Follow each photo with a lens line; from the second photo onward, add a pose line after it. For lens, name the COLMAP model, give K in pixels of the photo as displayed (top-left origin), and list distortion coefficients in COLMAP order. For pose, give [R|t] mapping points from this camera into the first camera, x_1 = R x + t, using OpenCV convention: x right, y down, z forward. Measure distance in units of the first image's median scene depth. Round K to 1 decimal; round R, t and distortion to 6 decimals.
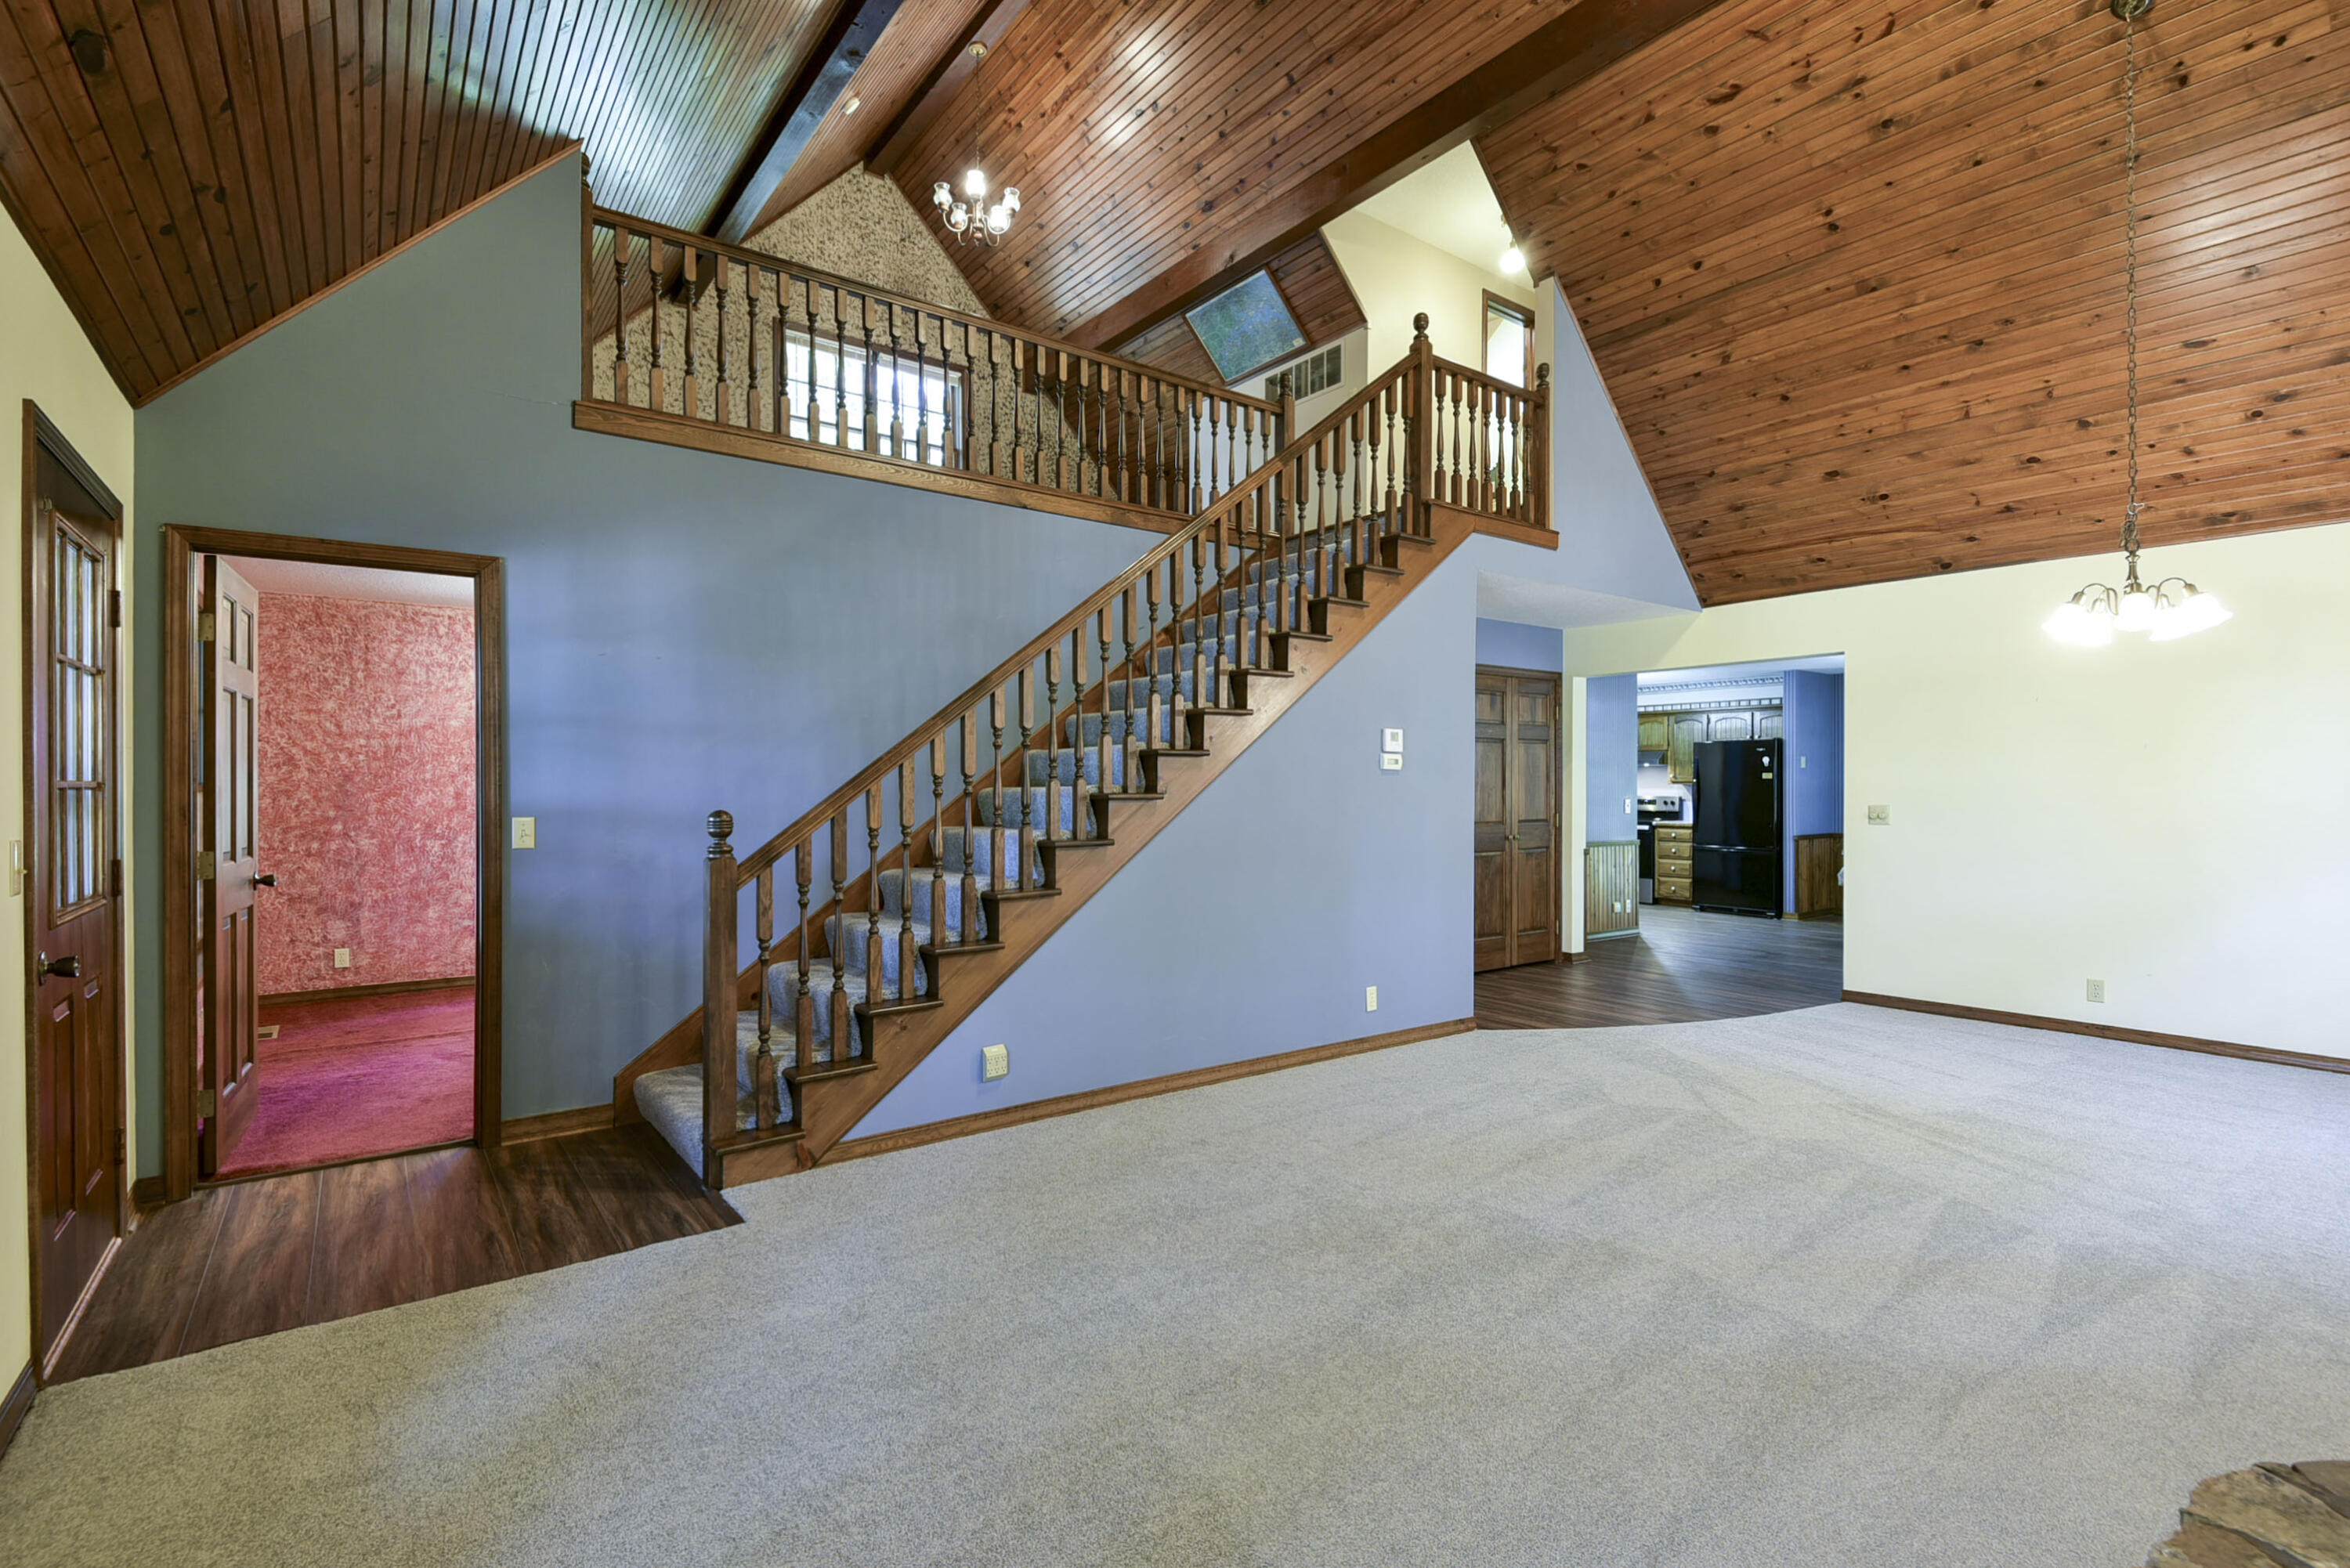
lens RADIAL K [[1115.1, 0, 1175.0], [0, 1115.1, 784.0], [0, 0, 1]] dist [-0.002938, -0.000348]
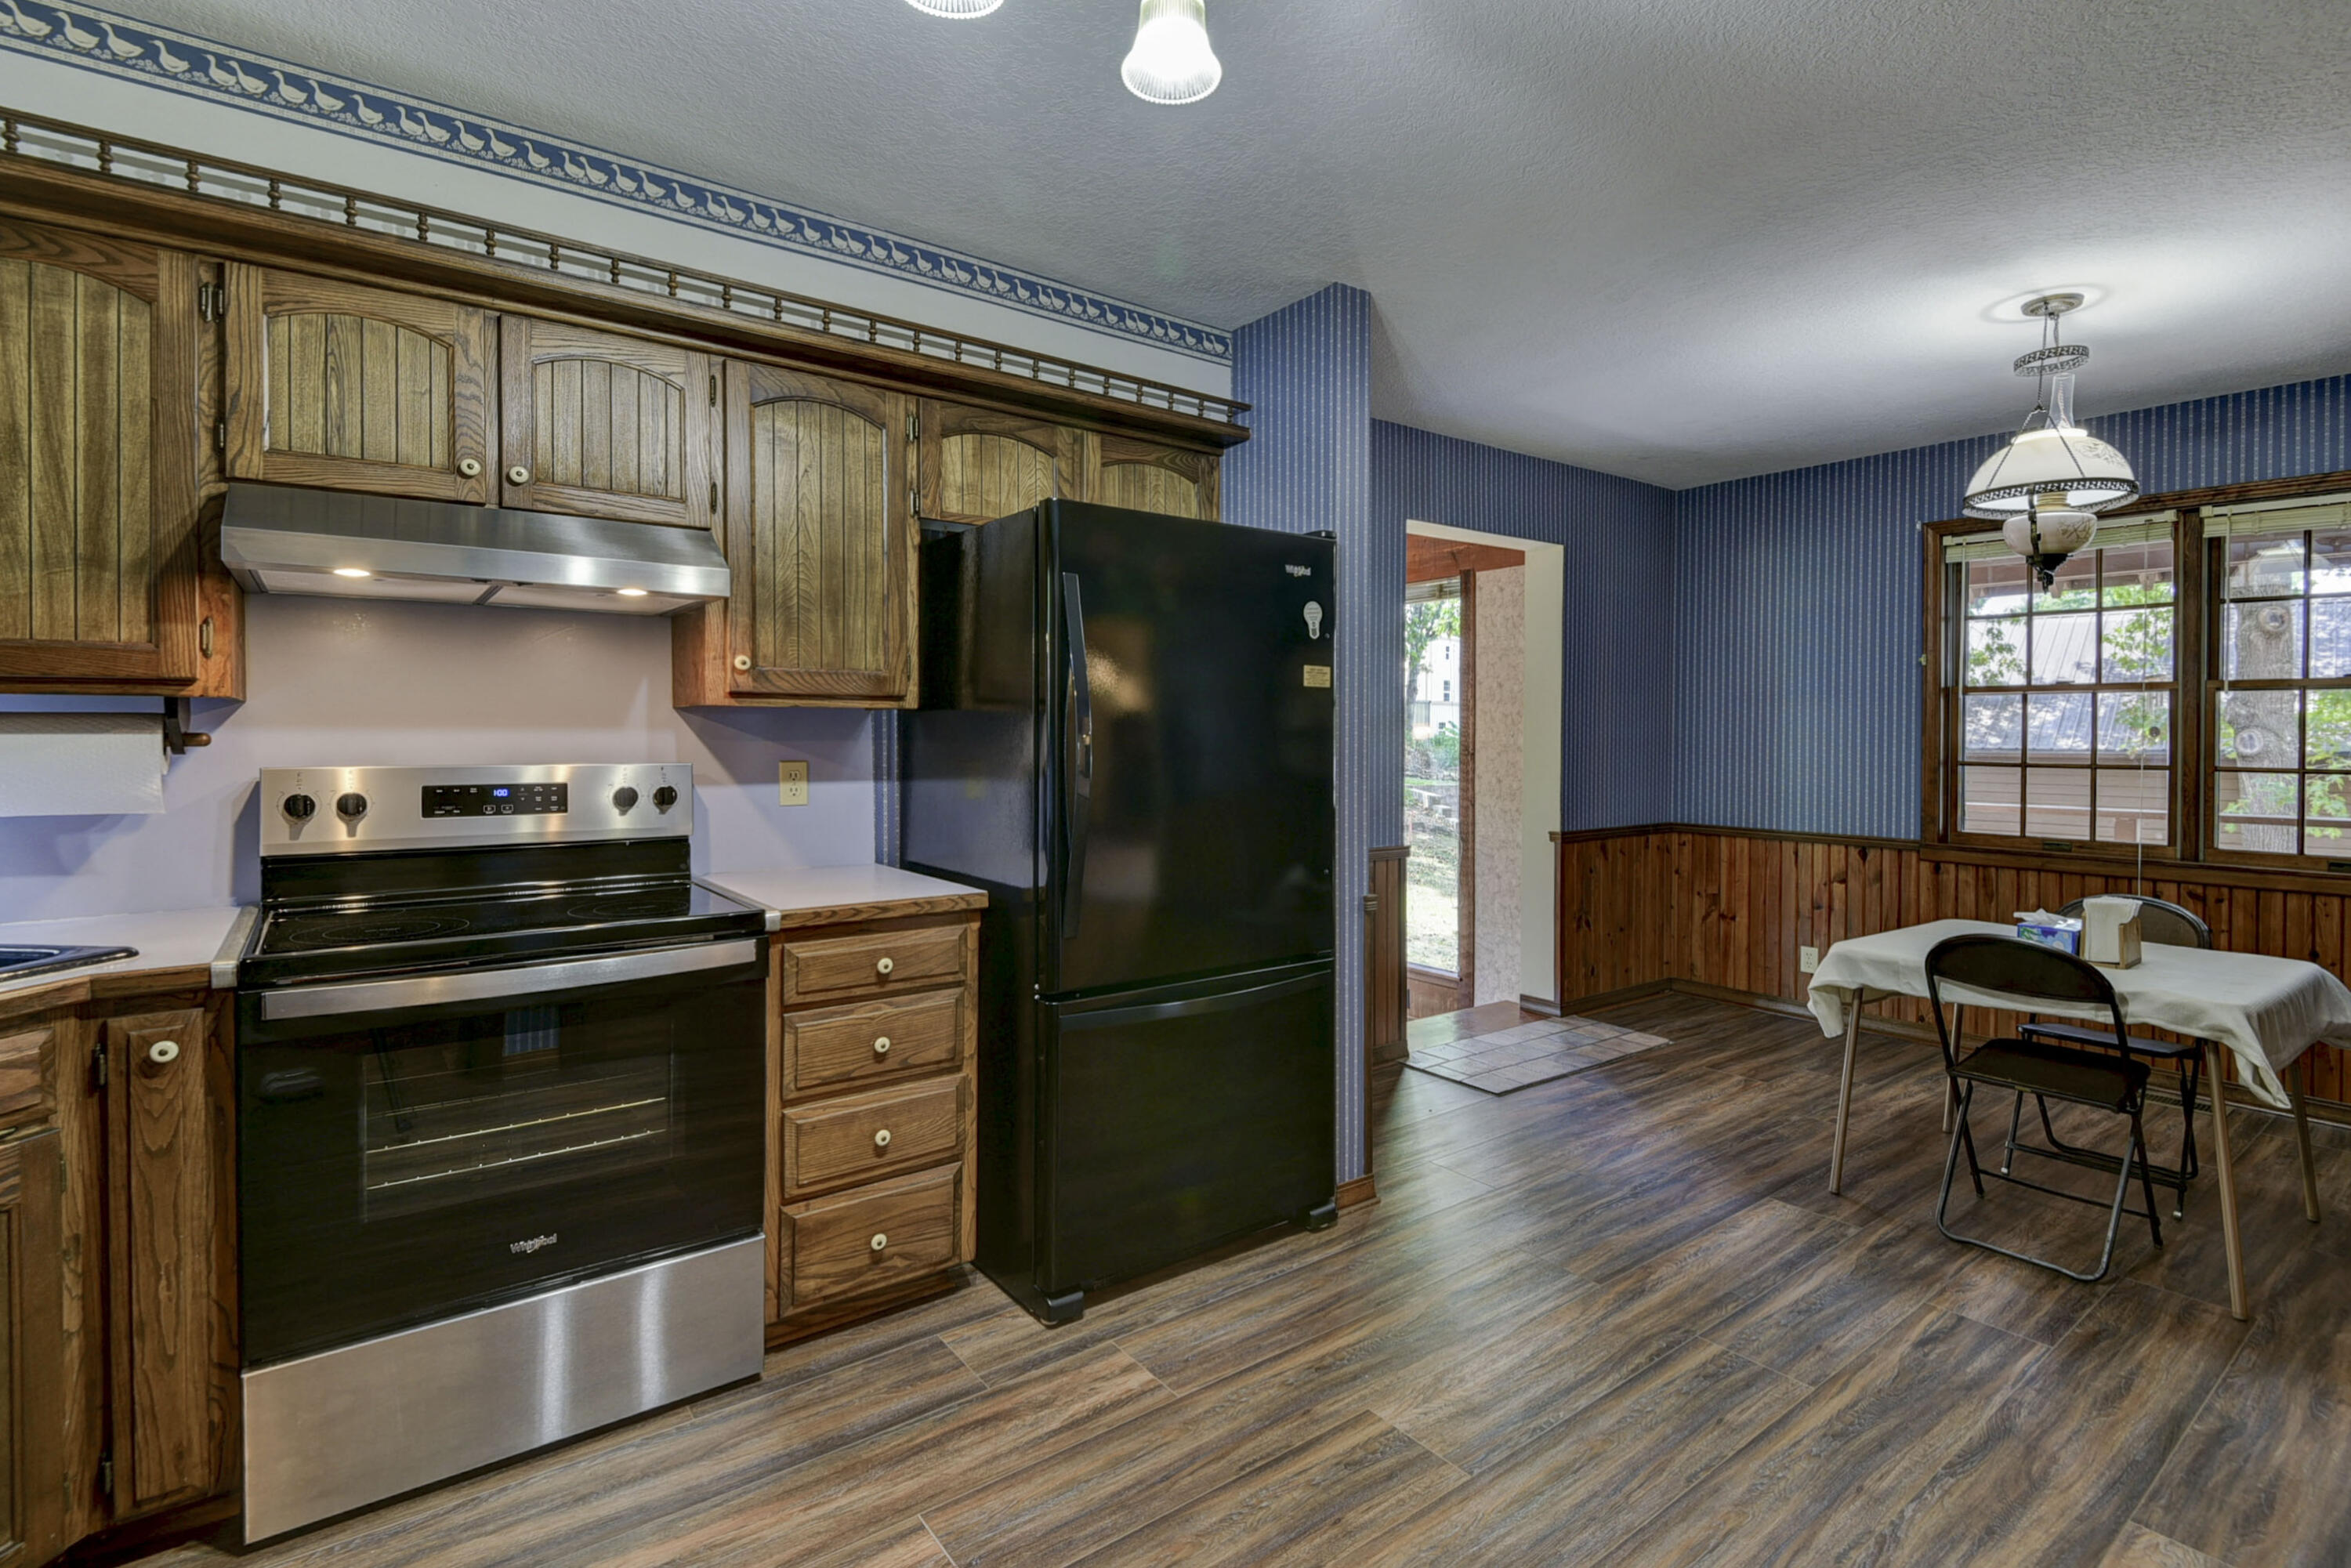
lens RADIAL K [[1104.3, 0, 1167.7], [0, 1104.3, 742.1], [0, 0, 1]] dist [0.056657, -0.031189]
pose [[-0.013169, -0.013547, 0.999822, 0.261285], [-0.001443, 0.999907, 0.013529, 0.004169], [-0.999912, -0.001265, -0.013187, 0.983680]]
